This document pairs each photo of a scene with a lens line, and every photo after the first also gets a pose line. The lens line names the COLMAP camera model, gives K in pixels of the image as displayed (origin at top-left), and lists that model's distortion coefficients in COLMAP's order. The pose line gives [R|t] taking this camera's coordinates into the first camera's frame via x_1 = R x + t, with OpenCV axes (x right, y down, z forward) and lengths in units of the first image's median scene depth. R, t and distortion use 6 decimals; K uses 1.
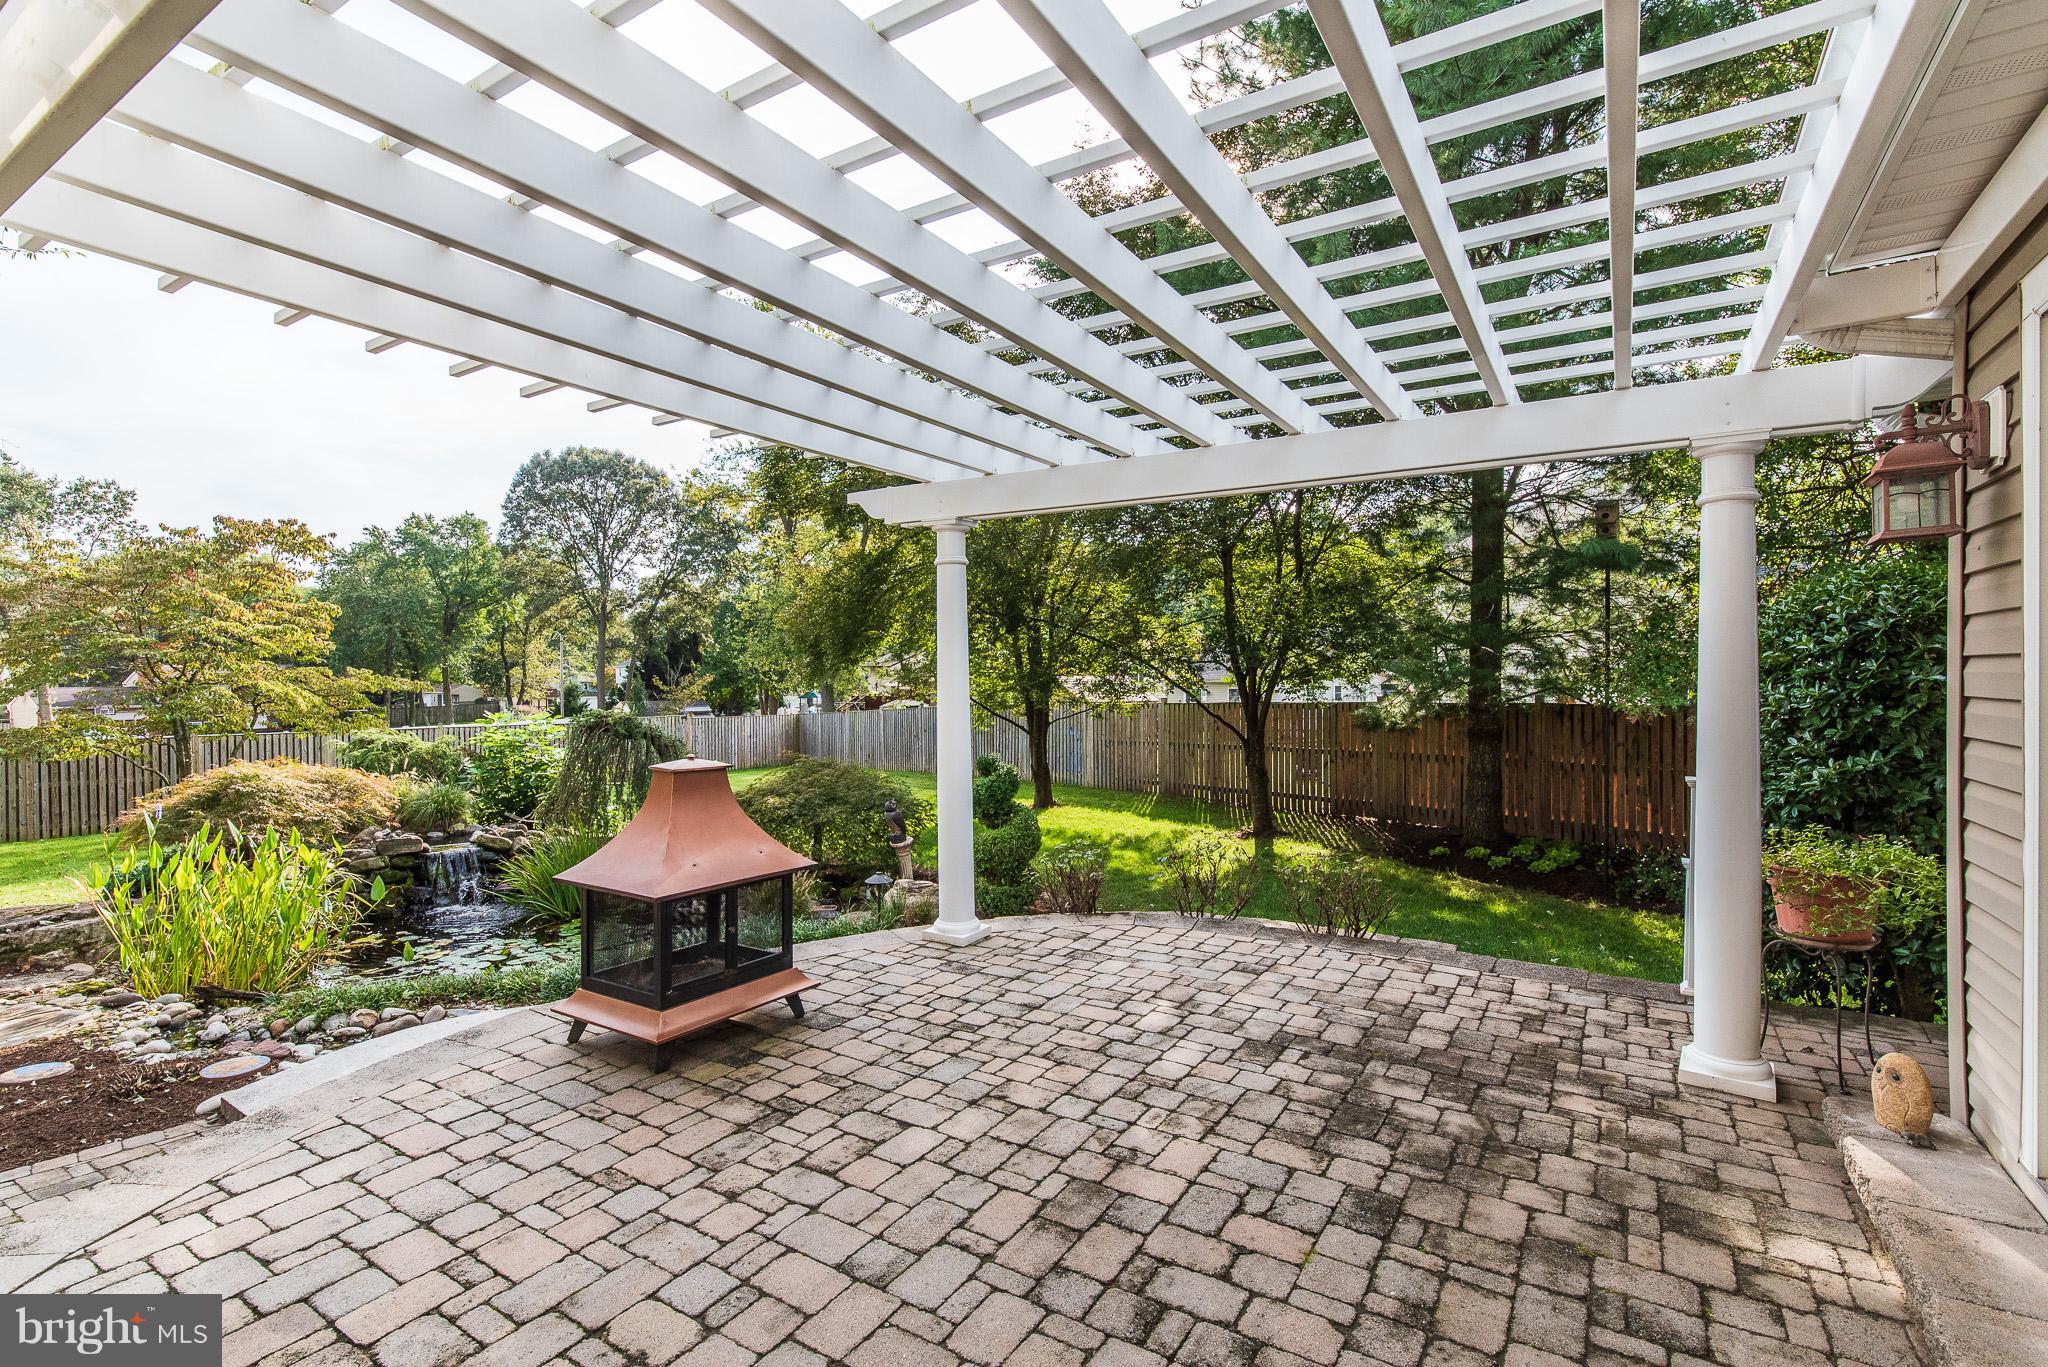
lens RADIAL K [[949.4, 0, 1024.0], [0, 949.4, 683.5], [0, 0, 1]] dist [0.001459, -0.000038]
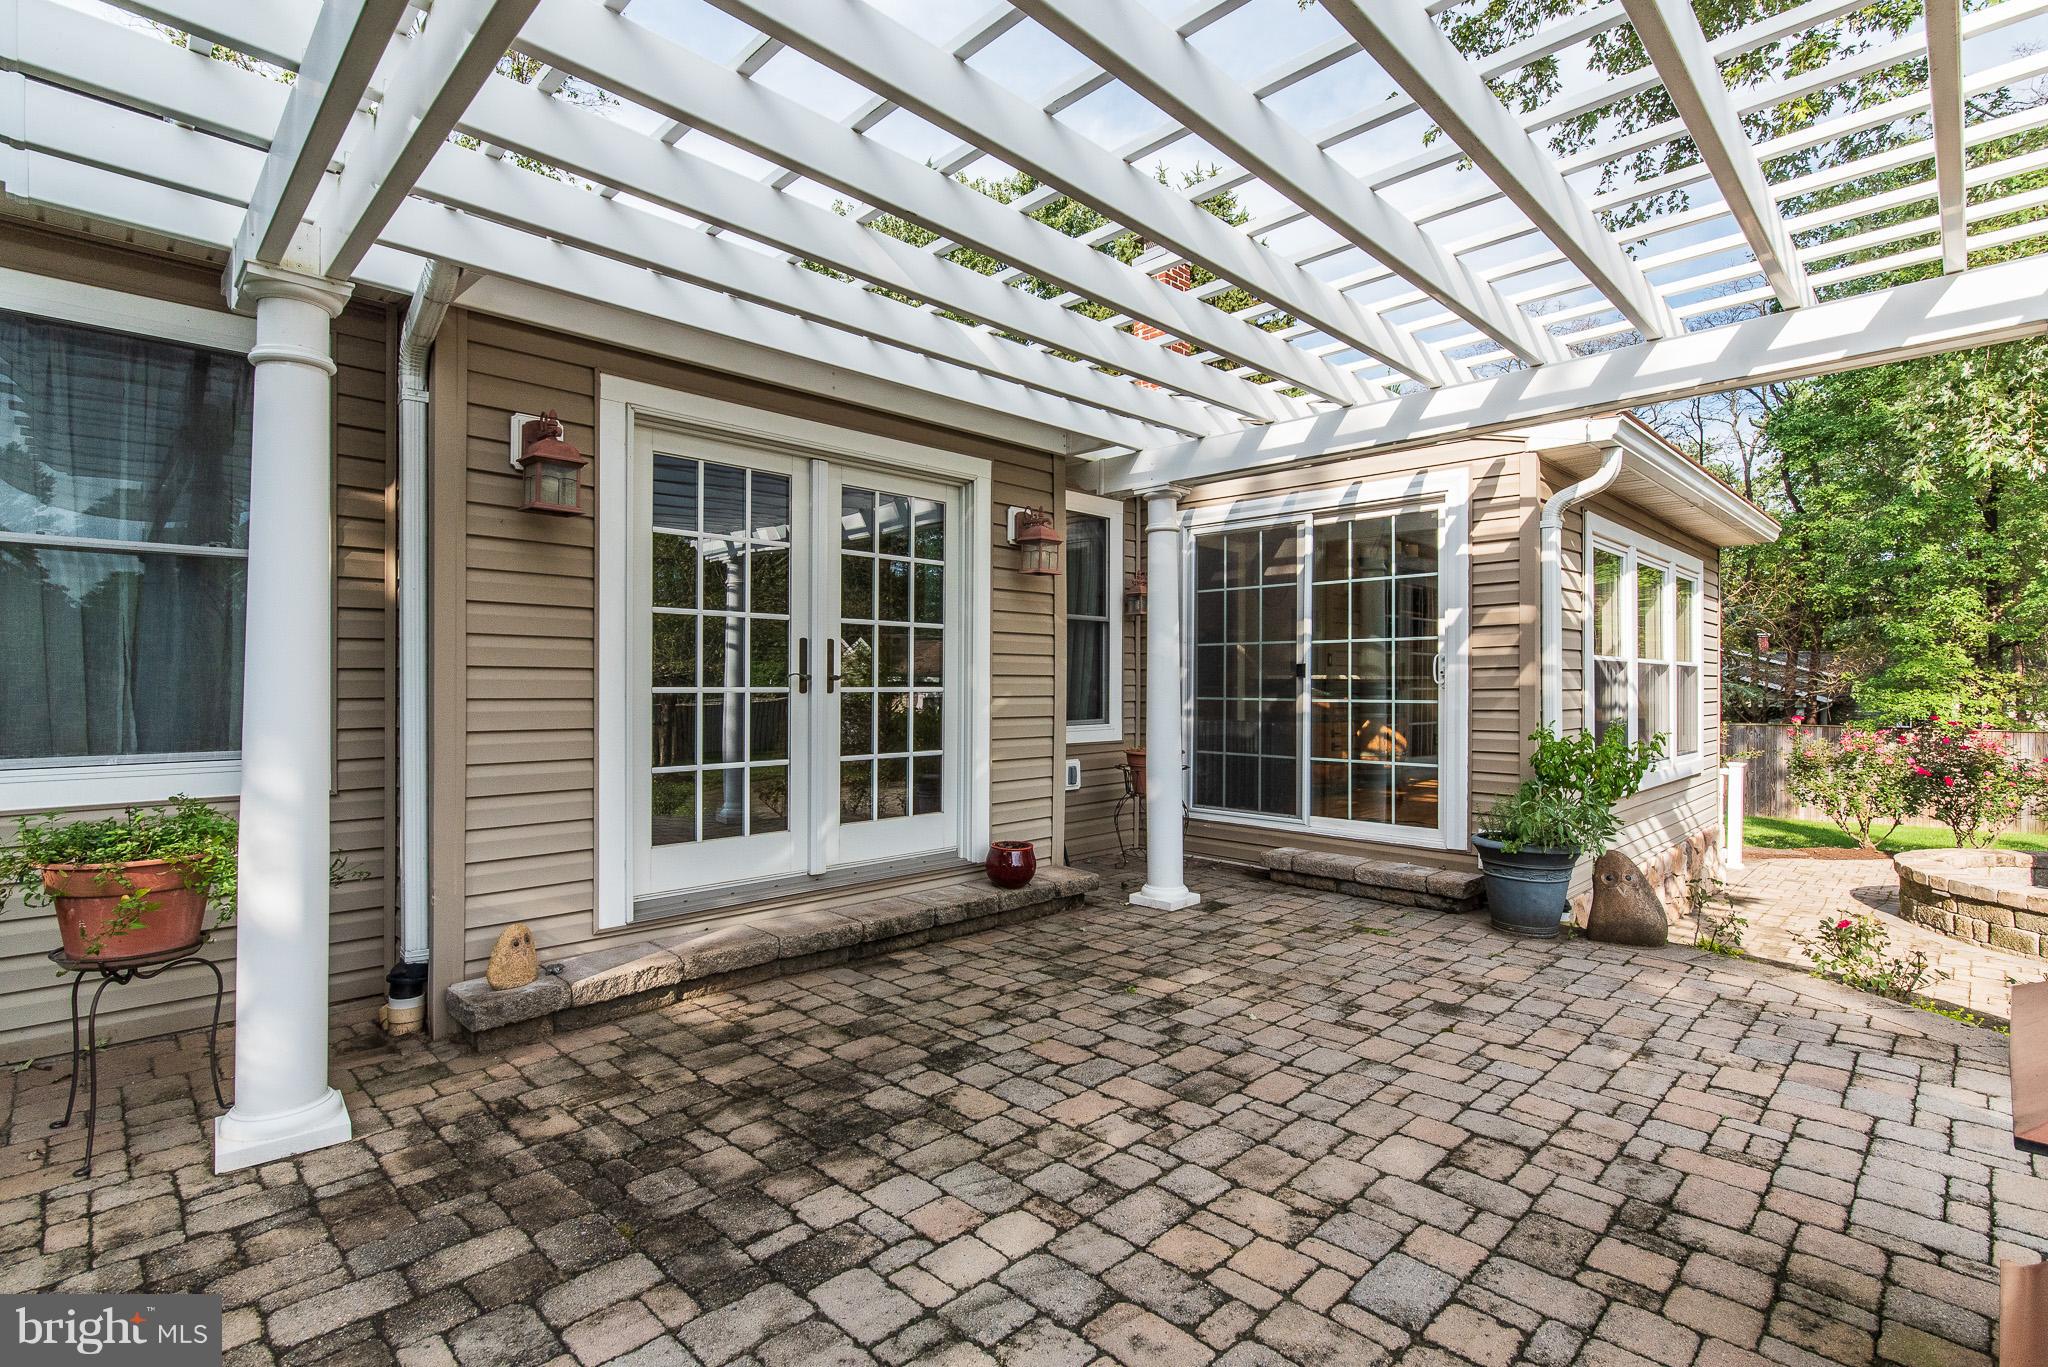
lens RADIAL K [[949.4, 0, 1024.0], [0, 949.4, 683.5], [0, 0, 1]] dist [0.001459, -0.000038]
pose [[-0.974947, -0.000304, 0.222436, 0.017191], [0.001376, 0.999972, 0.007398, 0.068046], [-0.222432, 0.007519, -0.974919, 1.804996]]
